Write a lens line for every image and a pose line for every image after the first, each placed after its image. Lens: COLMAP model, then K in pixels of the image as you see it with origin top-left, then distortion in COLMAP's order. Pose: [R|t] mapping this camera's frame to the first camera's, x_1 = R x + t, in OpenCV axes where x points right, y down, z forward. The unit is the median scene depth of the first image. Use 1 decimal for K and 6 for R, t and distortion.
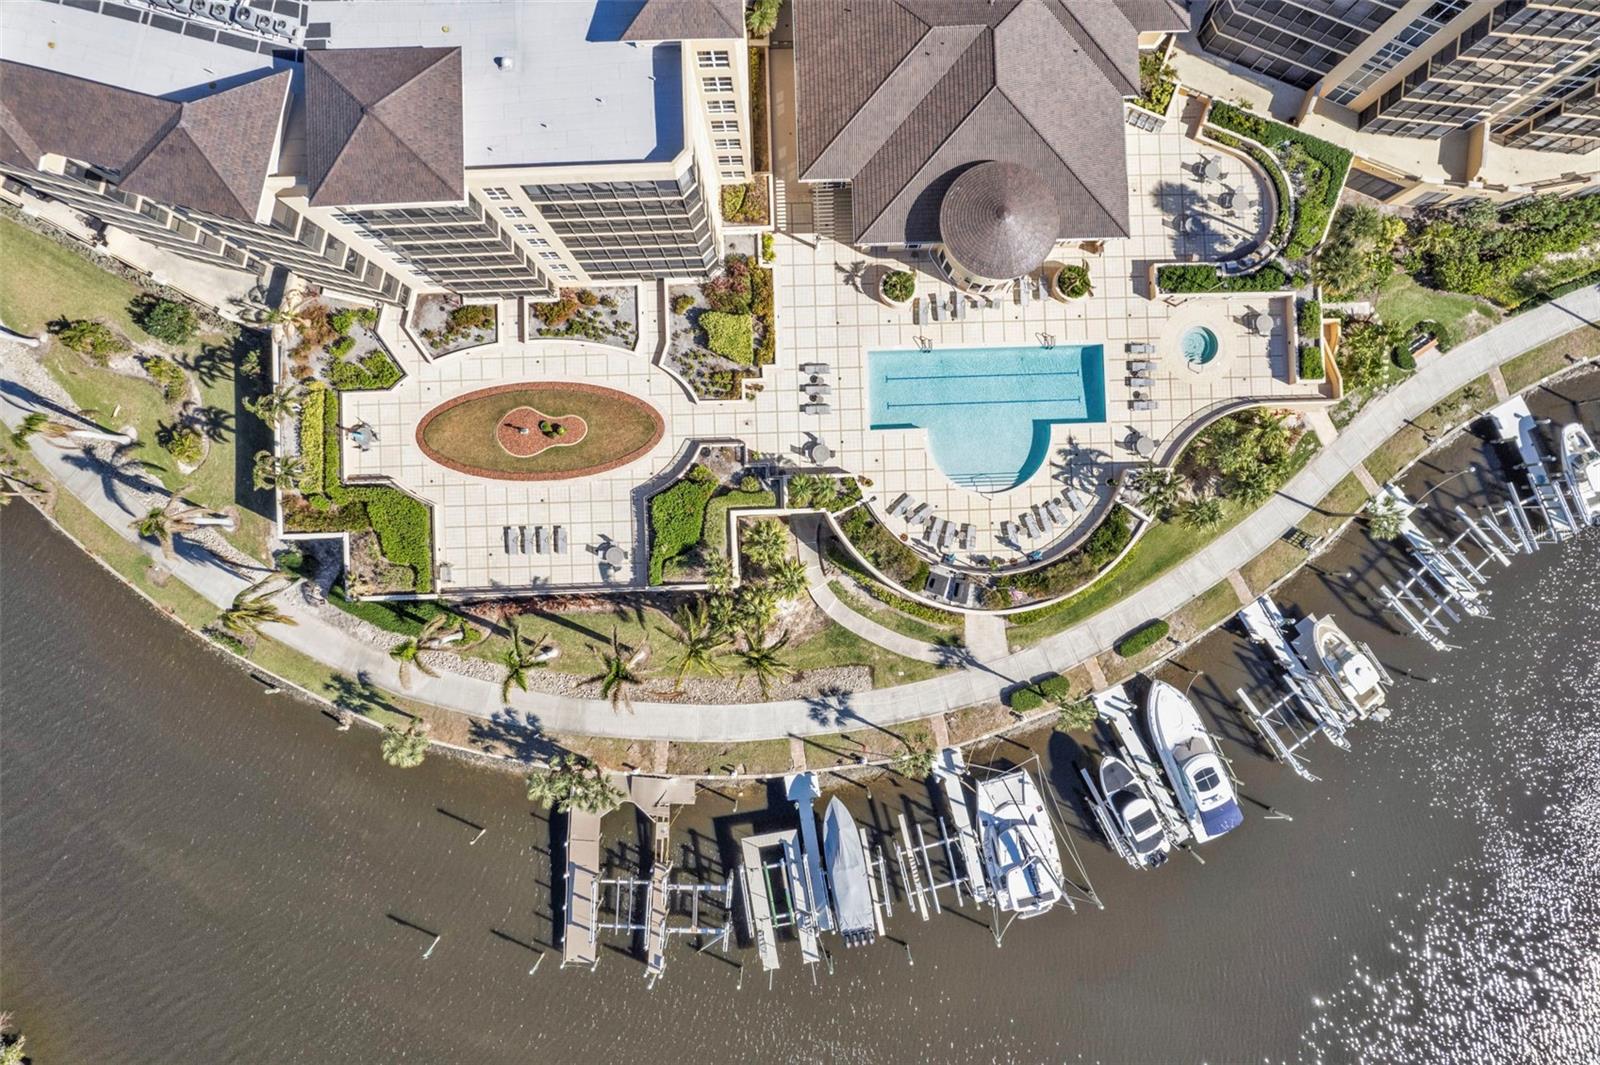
lens RADIAL K [[981.7, 0, 800.0], [0, 981.7, 532.5], [0, 0, 1]] dist [-0.061879, 0.040600]
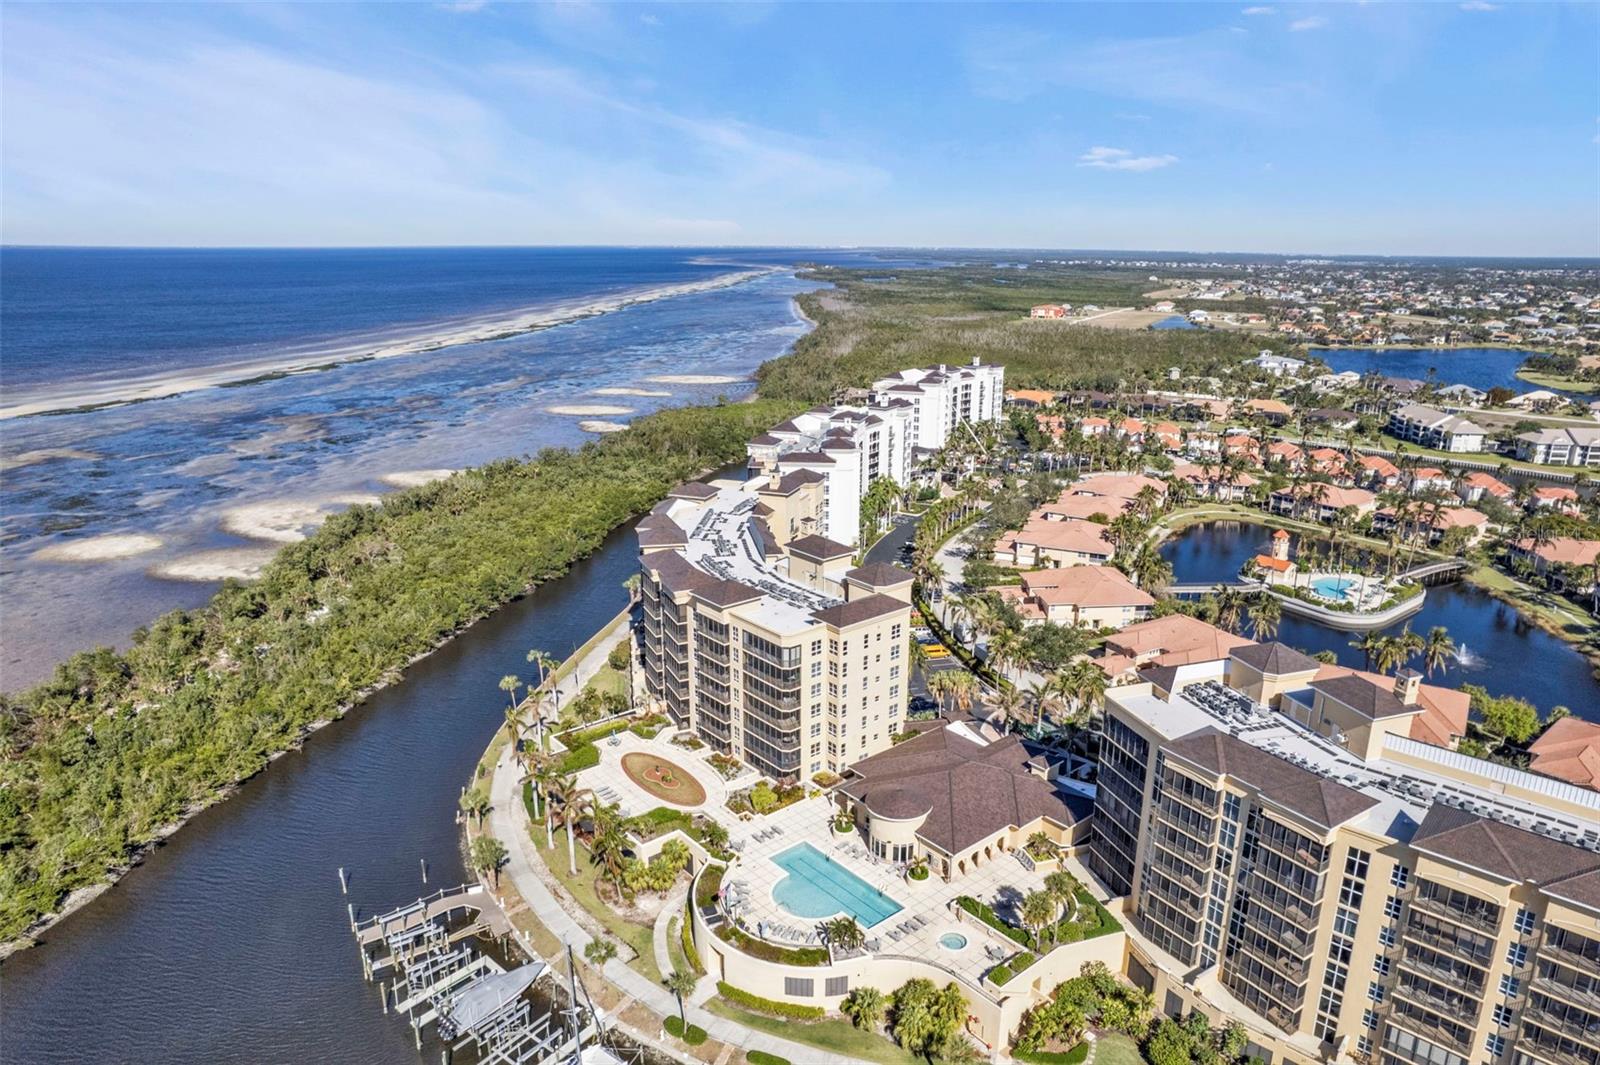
lens RADIAL K [[981.7, 0, 800.0], [0, 981.7, 532.5], [0, 0, 1]] dist [-0.061879, 0.040600]
pose [[0.619045, 0.213950, -0.755651, 1.151574], [-0.785302, 0.179879, -0.592405, 0.679168], [0.009181, 0.960140, 0.279369, 0.027419]]
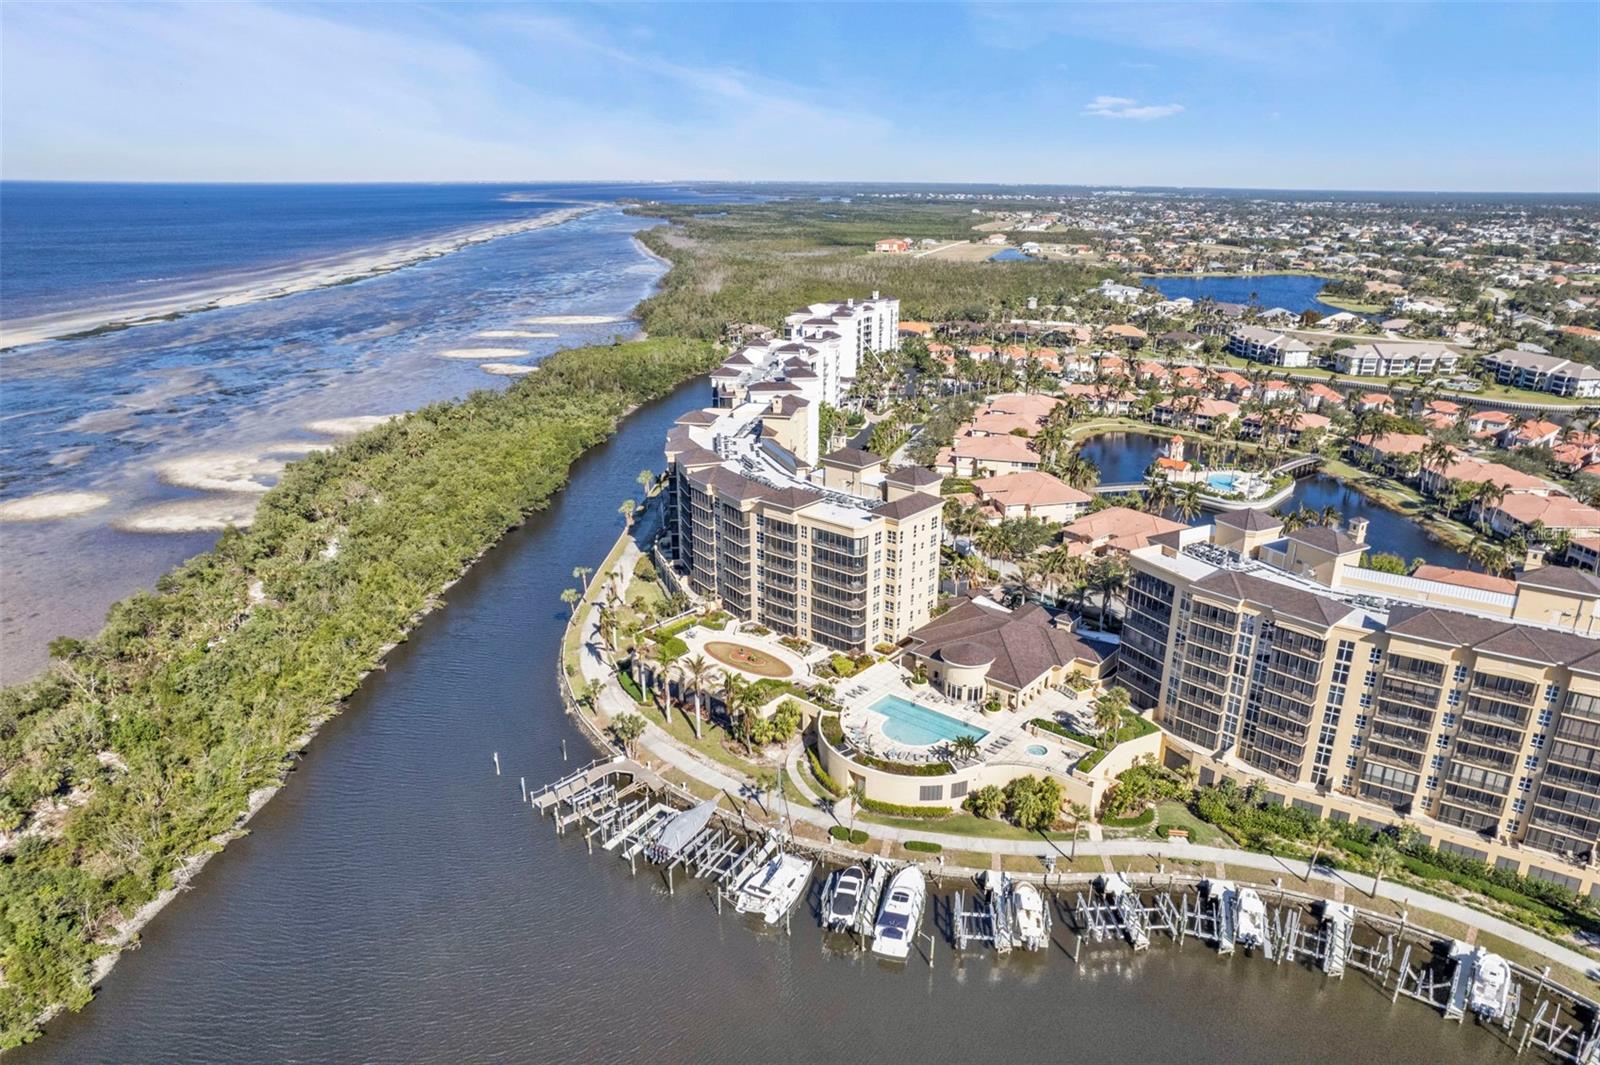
lens RADIAL K [[968.1, 0, 800.0], [0, 968.1, 532.5], [0, 0, 1]] dist [-0.038106, -0.018147]
pose [[0.738361, 0.223488, -0.636299, 1.079023], [-0.674322, 0.259543, -0.691323, 1.181846], [0.010645, 0.939516, 0.342340, -0.004069]]
